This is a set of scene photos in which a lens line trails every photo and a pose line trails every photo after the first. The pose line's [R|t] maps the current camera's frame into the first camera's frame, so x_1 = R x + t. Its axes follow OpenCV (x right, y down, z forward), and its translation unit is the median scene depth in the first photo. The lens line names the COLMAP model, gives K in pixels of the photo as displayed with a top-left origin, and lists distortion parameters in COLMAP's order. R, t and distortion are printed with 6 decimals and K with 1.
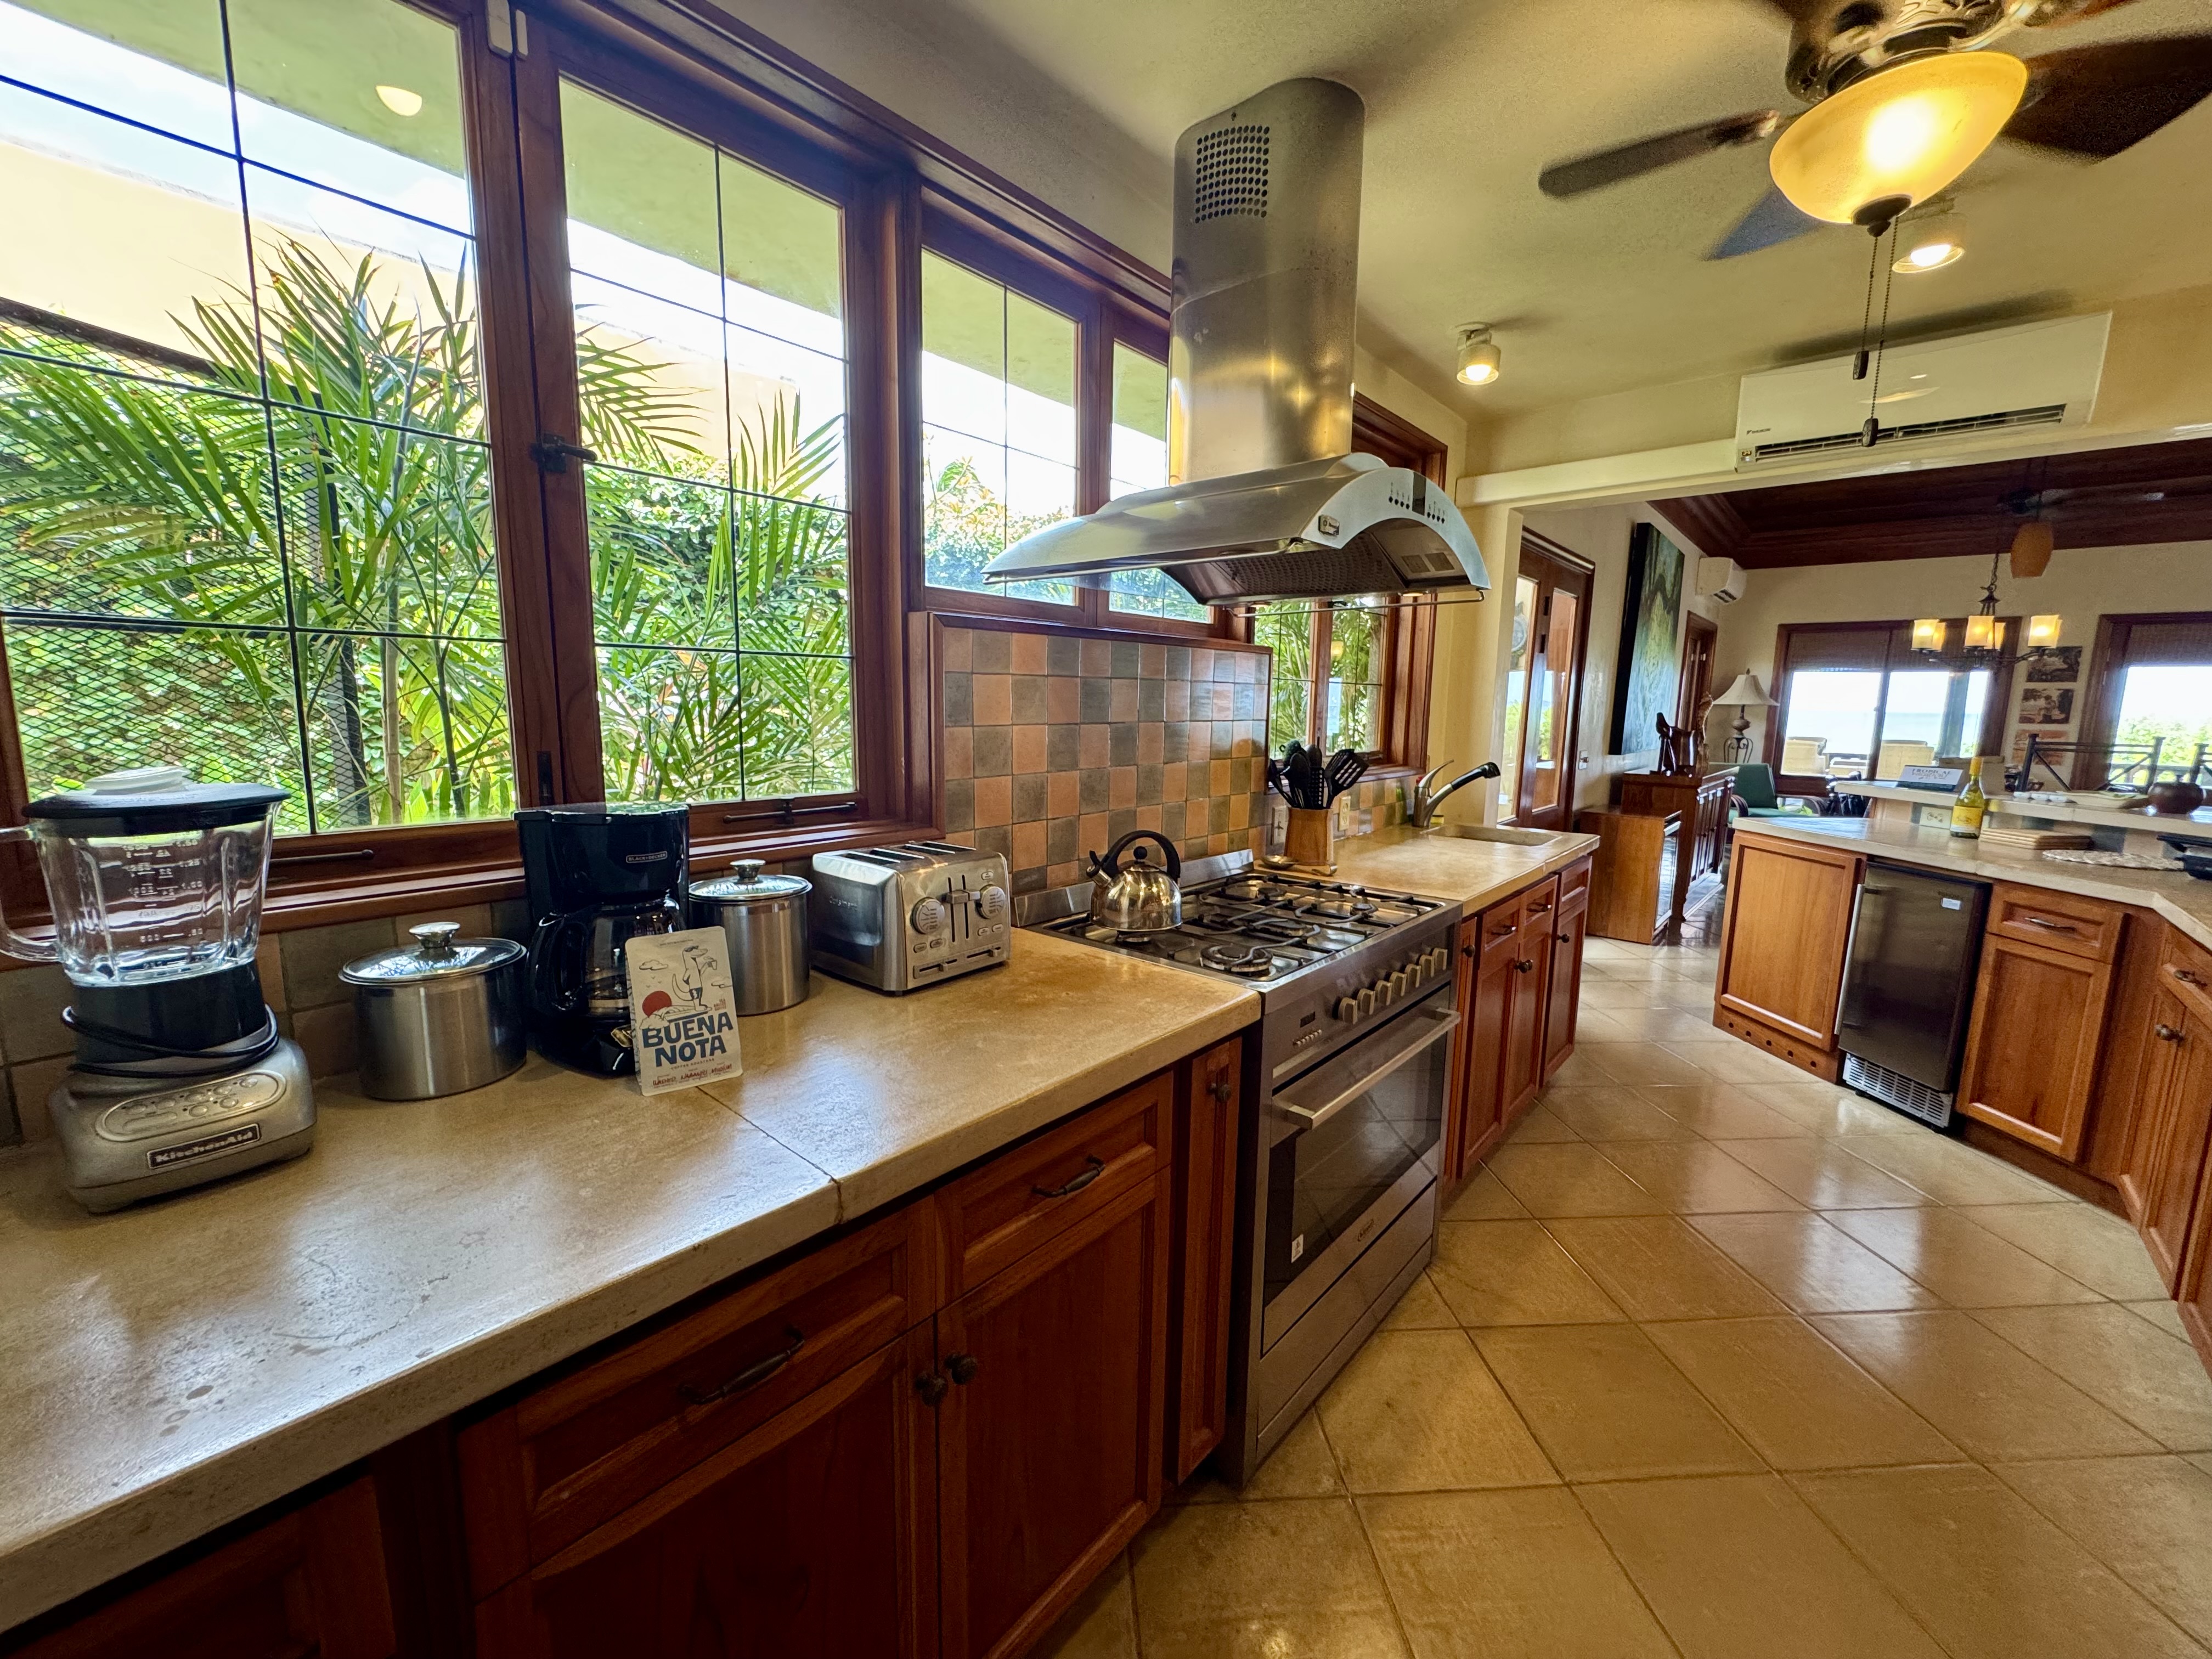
lens RADIAL K [[889.0, 0, 1115.2], [0, 889.0, 827.0], [0, 0, 1]] dist [-0.002212, -0.000187]
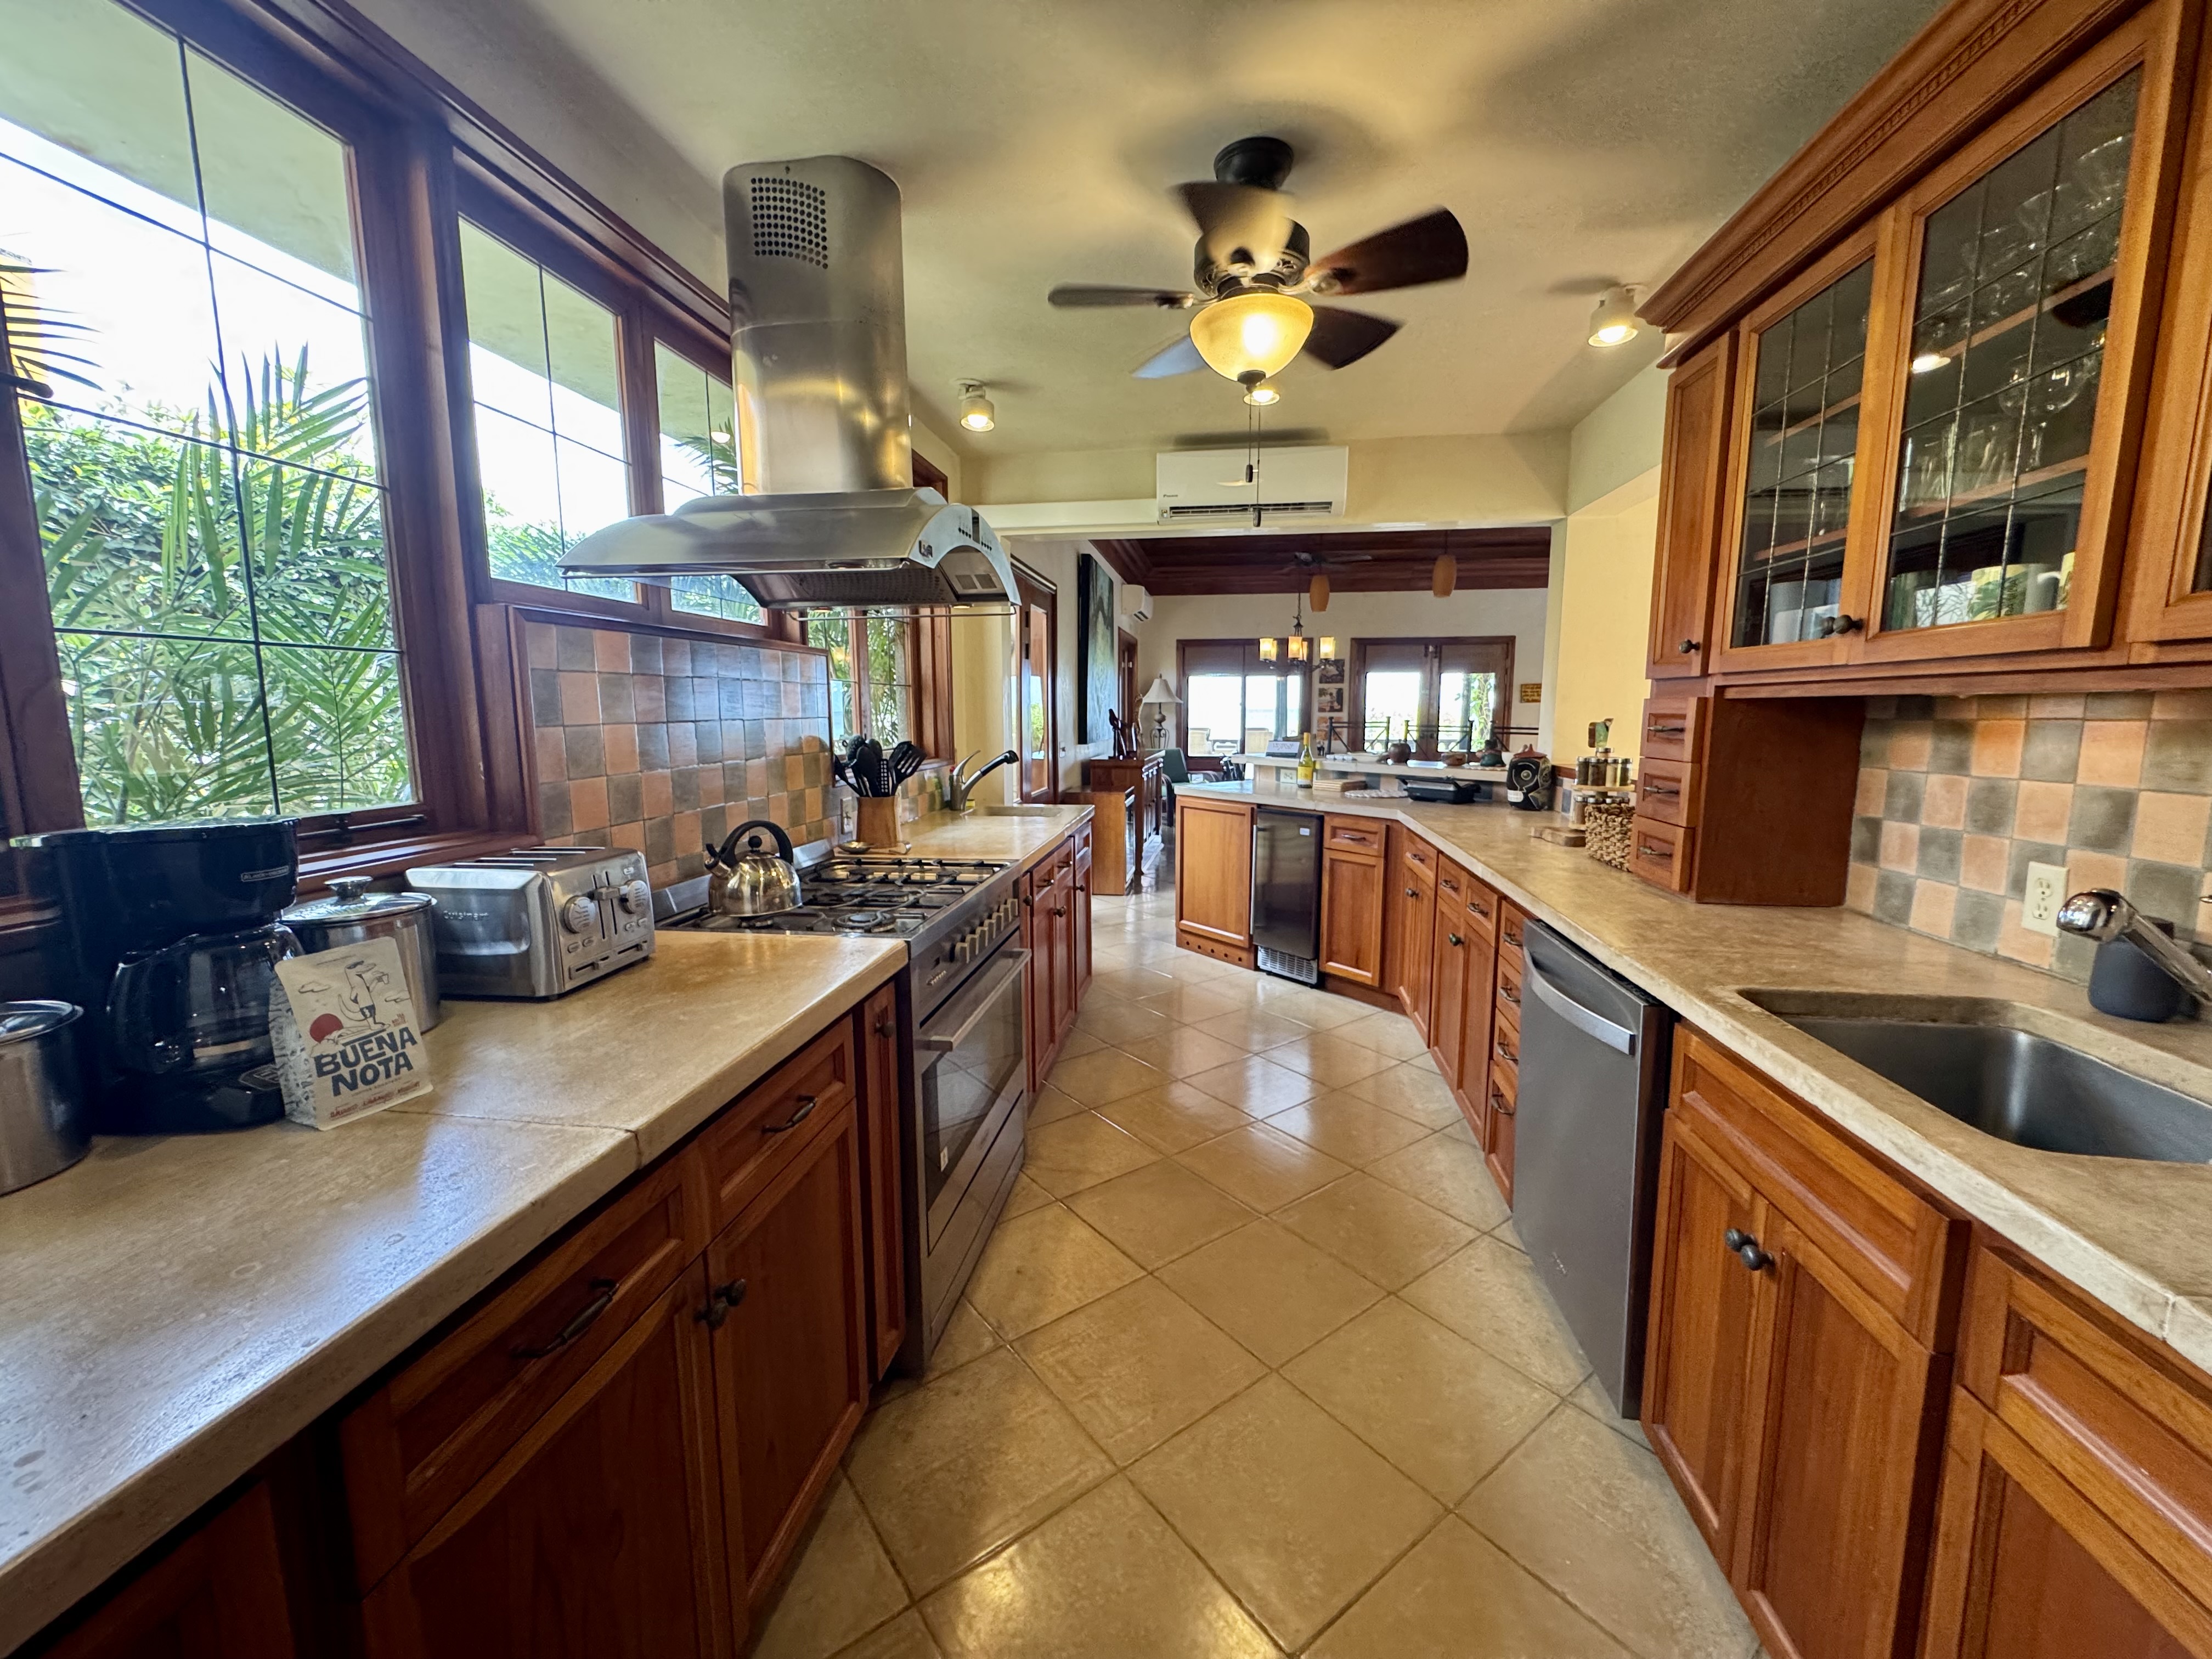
lens RADIAL K [[889.0, 0, 1116.6], [0, 889.0, 830.4], [0, 0, 1]] dist [-0.002212, -0.000187]
pose [[0.837433, -0.093293, 0.538519, -0.179077], [0.095628, 0.995135, 0.023690, 0.031367], [-0.538109, 0.031659, 0.842280, -0.118358]]
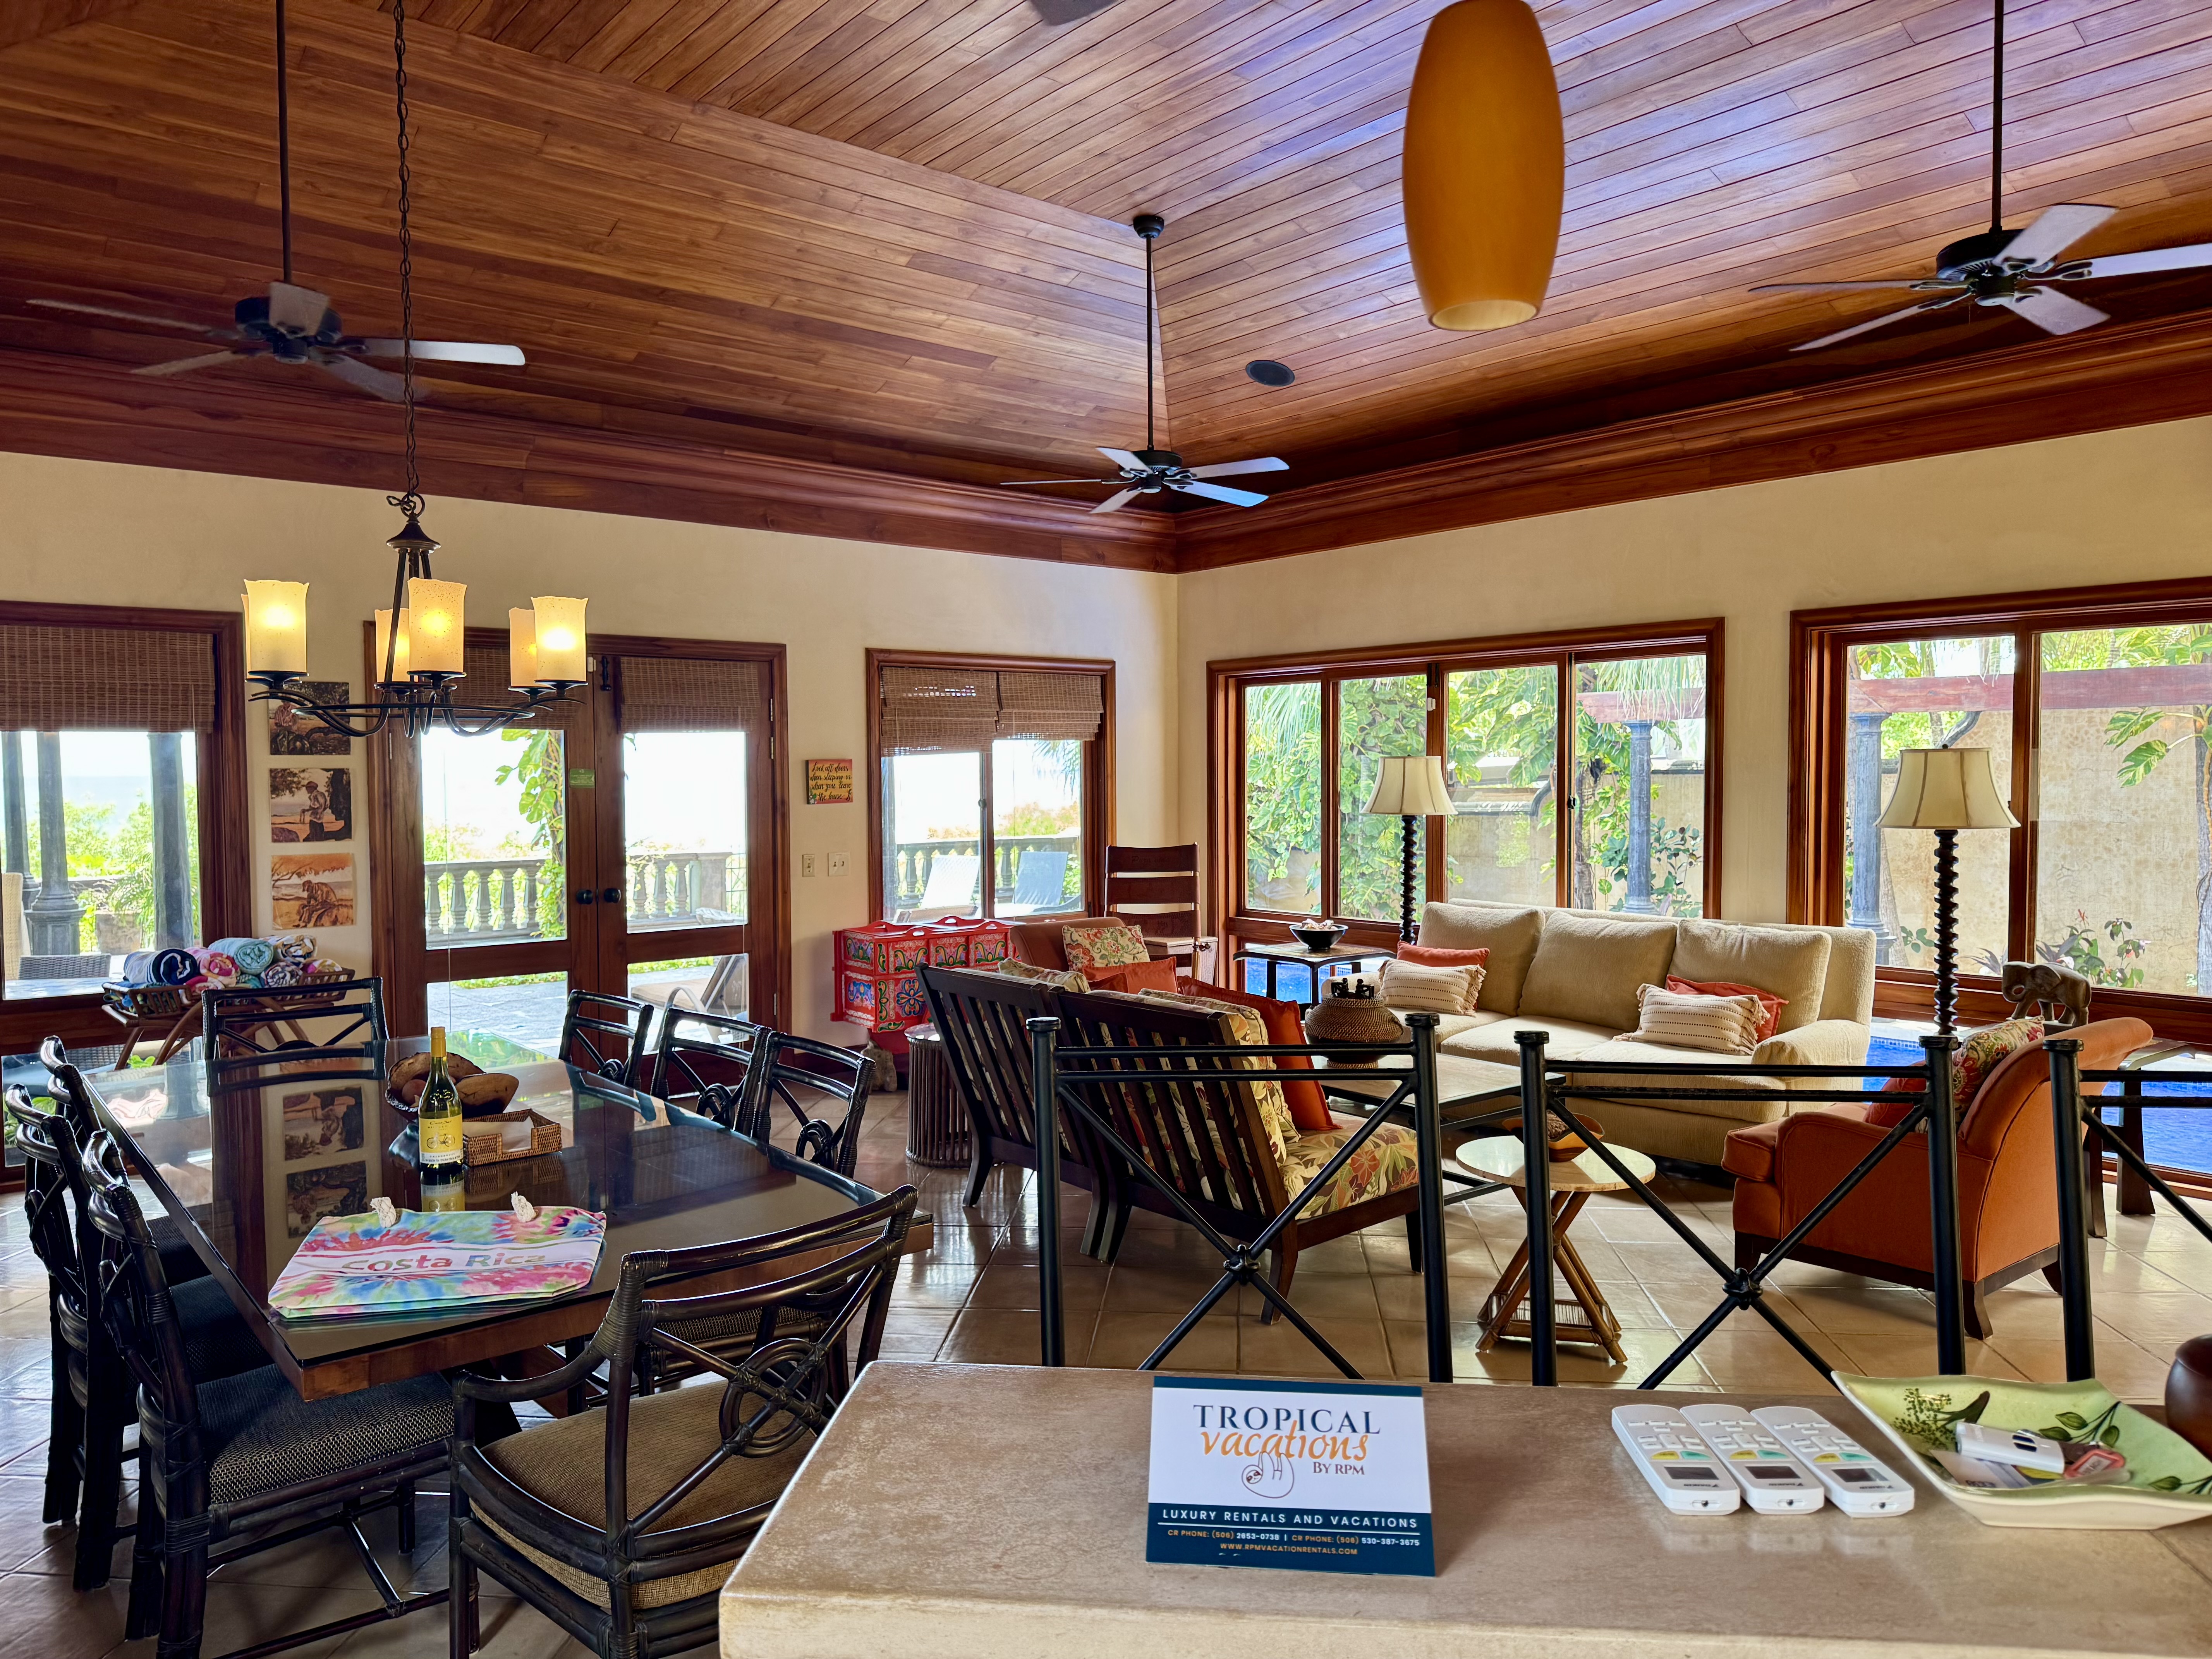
lens RADIAL K [[1559.2, 0, 1105.3], [0, 1559.2, 830.2], [0, 0, 1]] dist [-0.001147, -0.000198]
pose [[0.167389, -0.049720, 0.984636, 1.079441], [0.156078, 0.987469, 0.023330, -0.277216], [-0.973458, 0.149775, 0.173052, 1.616290]]
